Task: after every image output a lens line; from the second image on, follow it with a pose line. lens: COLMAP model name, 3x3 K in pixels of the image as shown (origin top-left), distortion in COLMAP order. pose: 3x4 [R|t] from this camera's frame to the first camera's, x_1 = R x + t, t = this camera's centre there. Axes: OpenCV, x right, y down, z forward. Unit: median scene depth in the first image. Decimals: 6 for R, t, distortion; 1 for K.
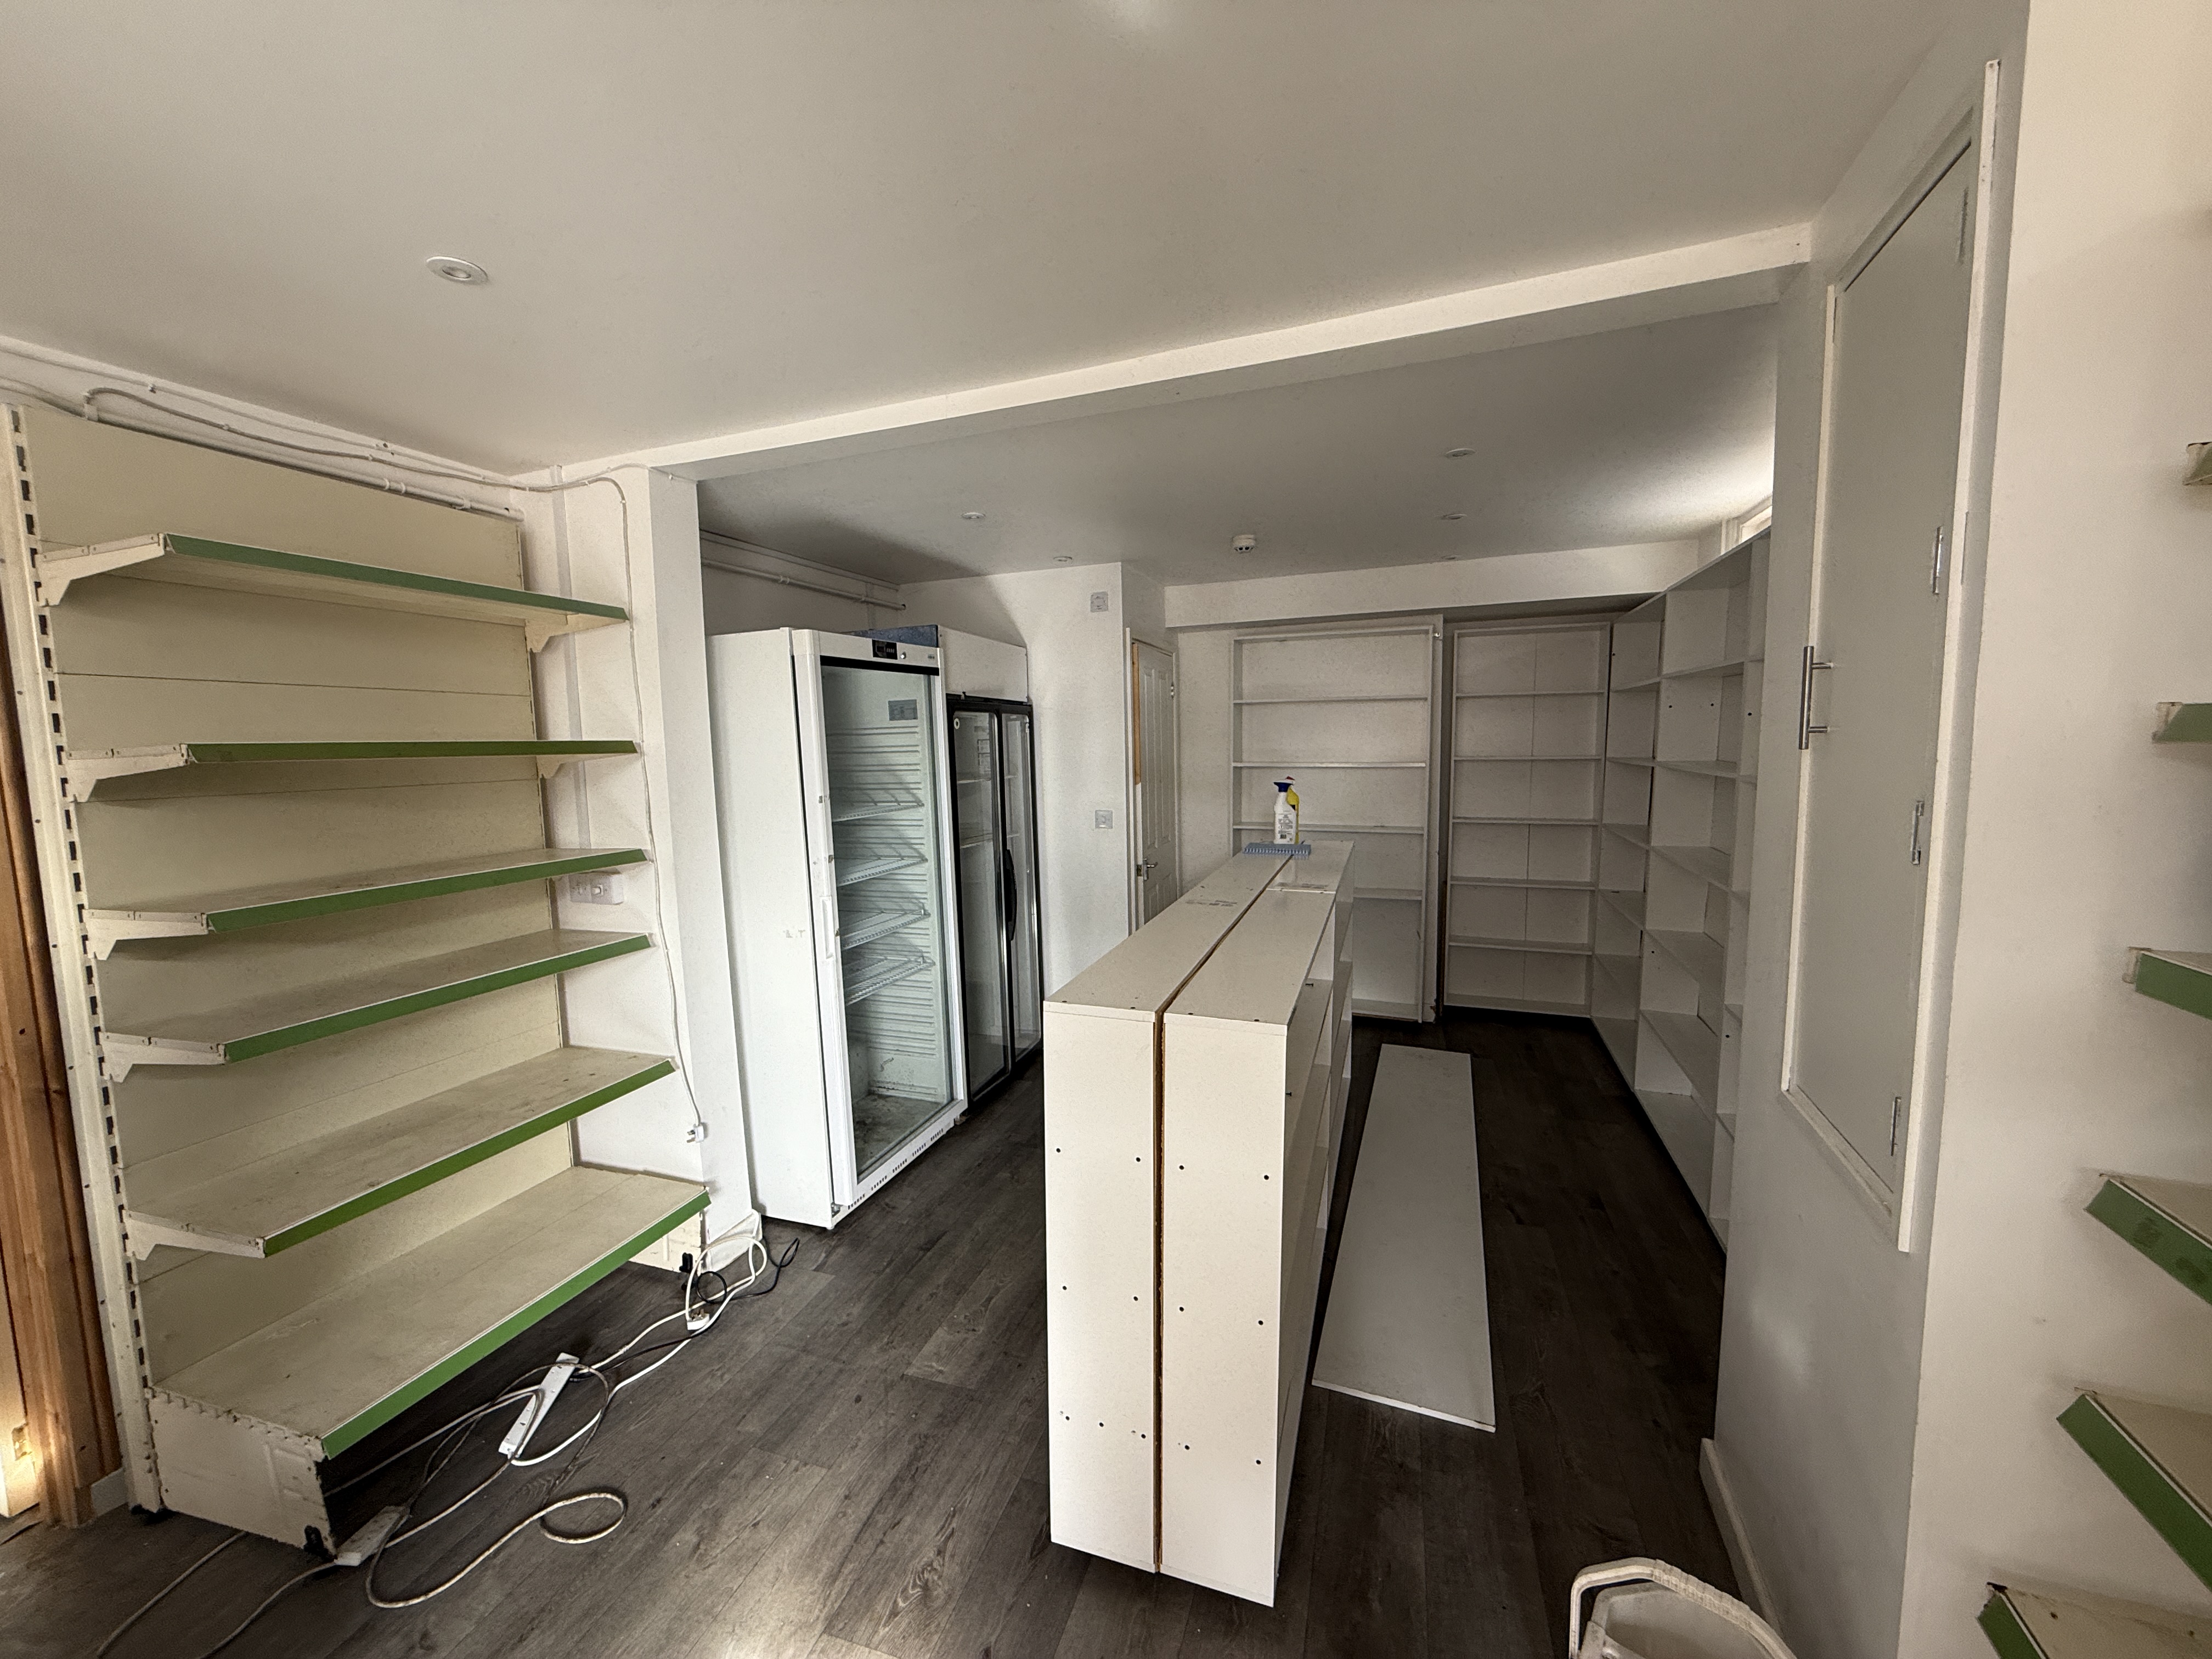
lens RADIAL K [[882.8, 0, 1106.3], [0, 882.8, 824.2], [0, 0, 1]] dist [0.000634, -0.000349]
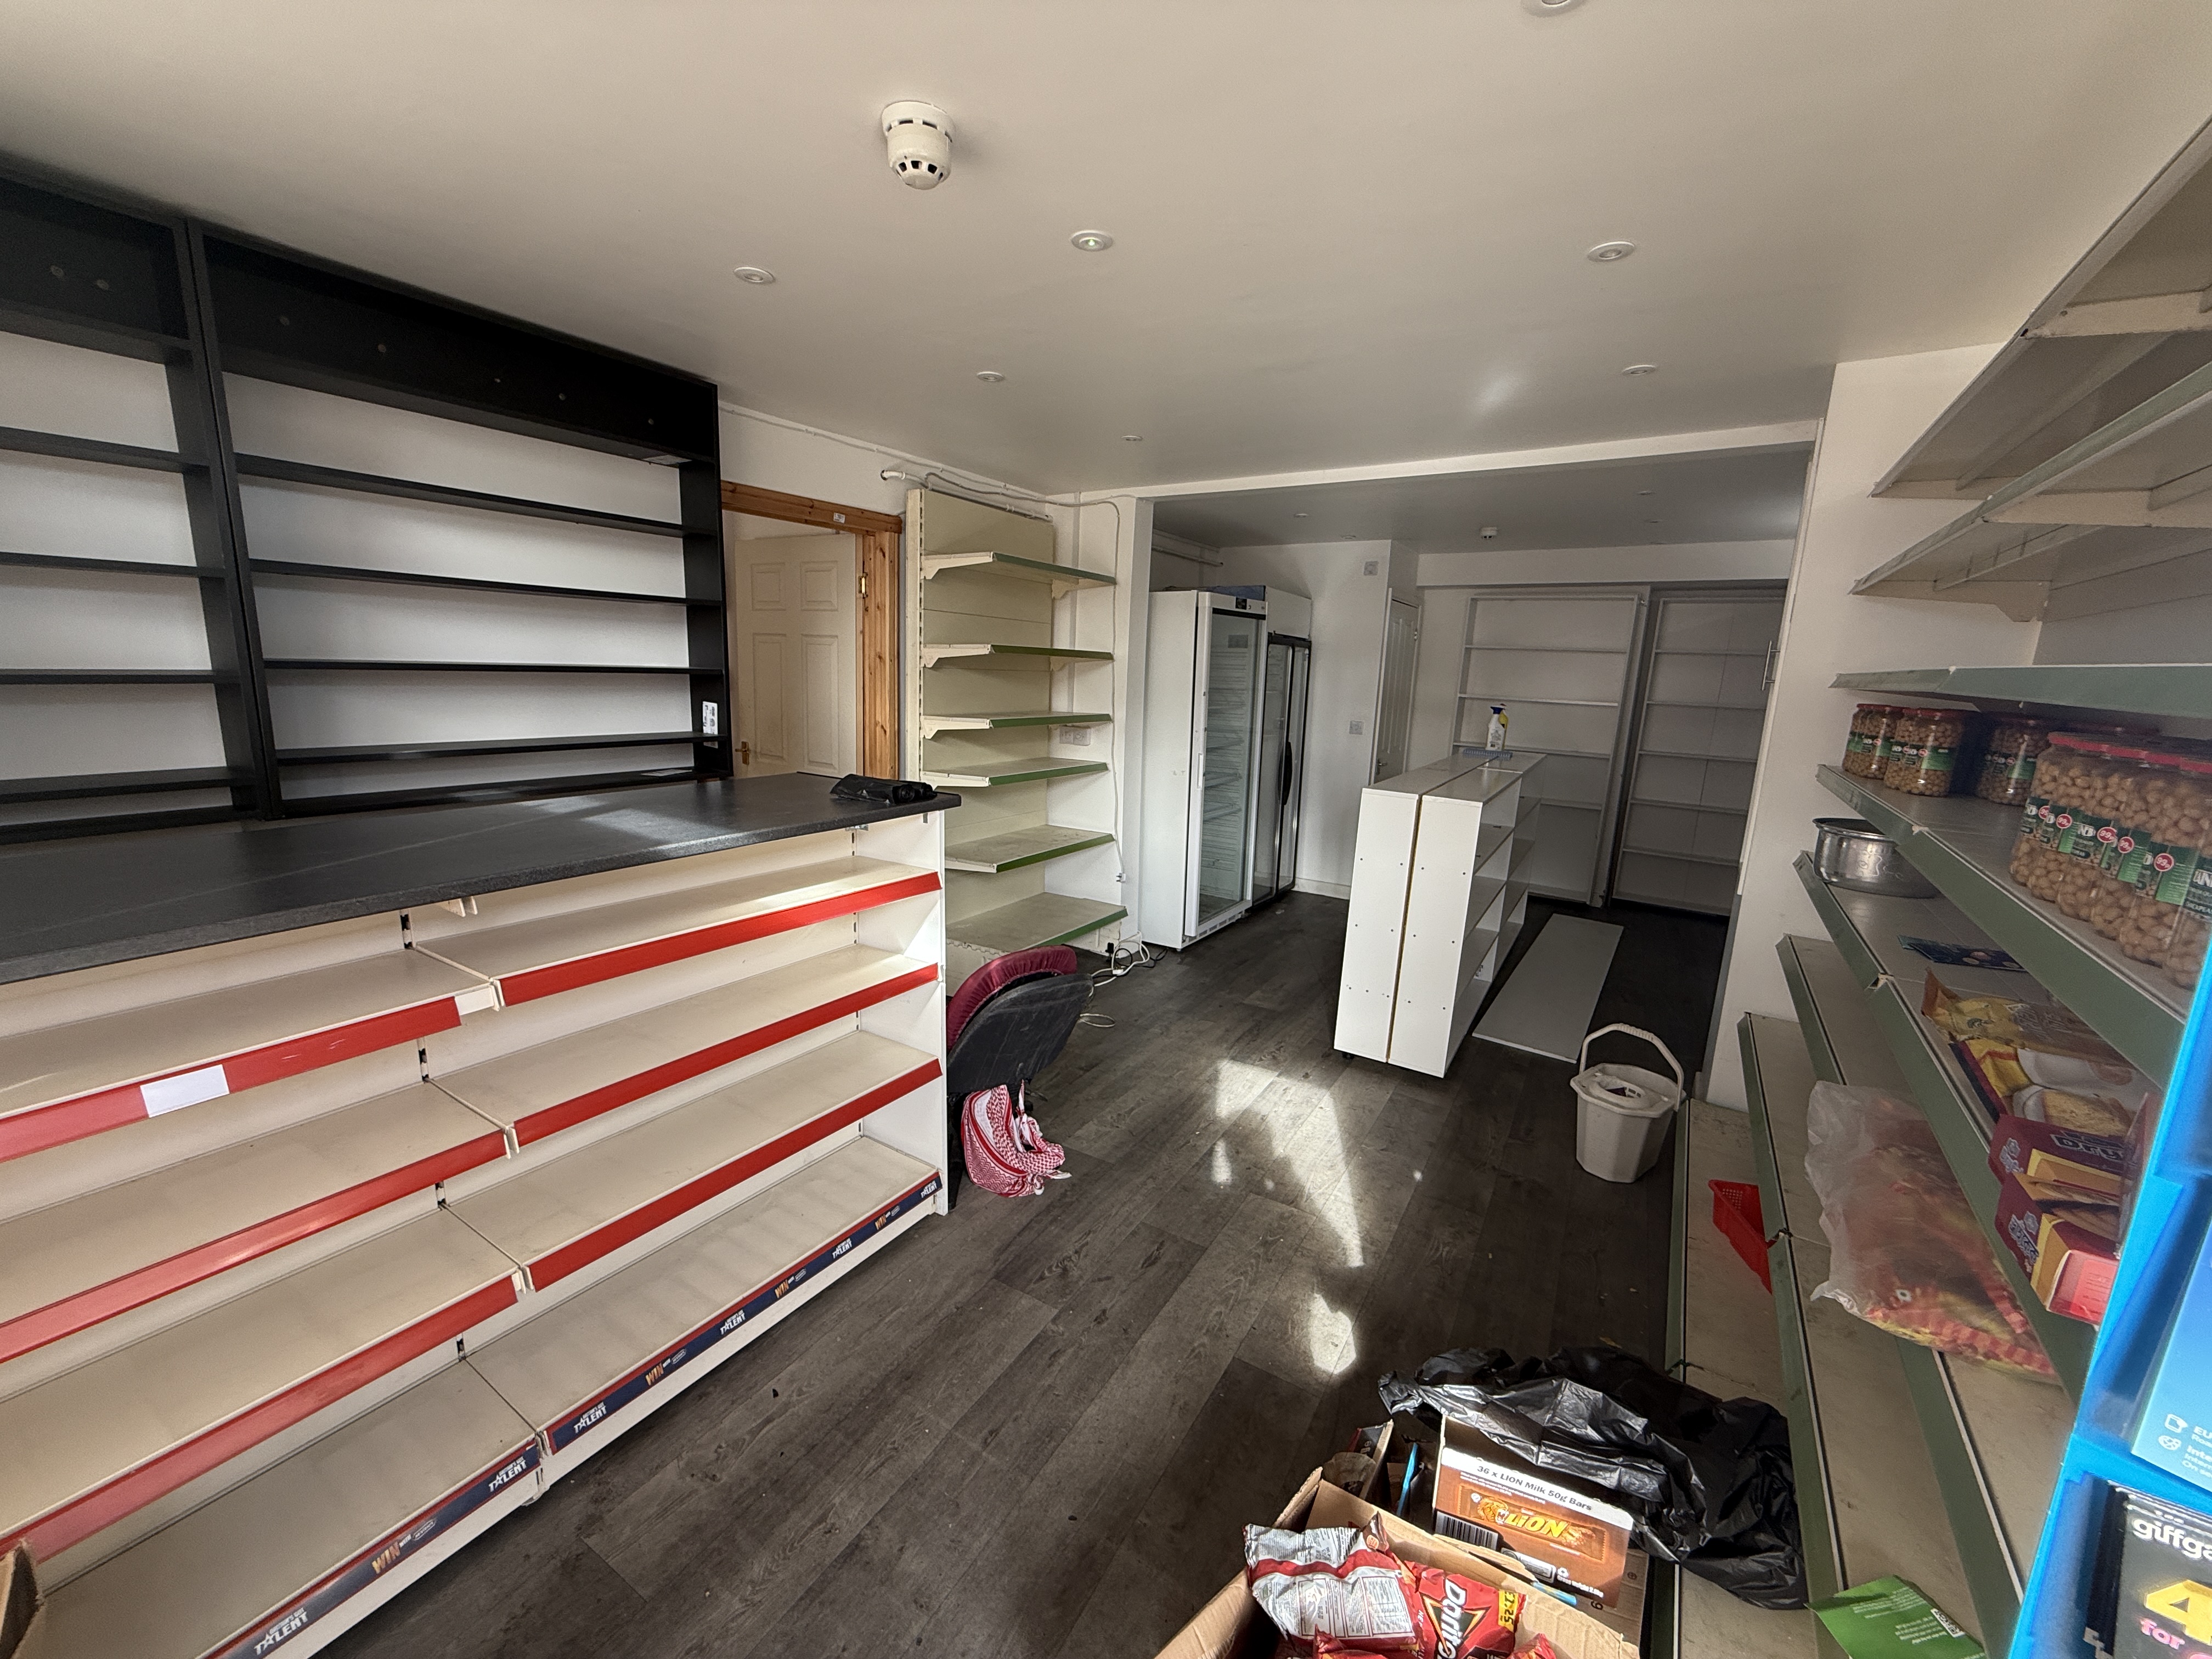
lens RADIAL K [[882.8, 0, 1101.3], [0, 882.8, 832.4], [0, 0, 1]] dist [0.000634, -0.000349]
pose [[0.972231, 0.098454, -0.212305, -0.128221], [-0.079350, 0.992143, 0.096721, 0.086772], [0.220160, -0.077189, 0.972405, -0.703515]]
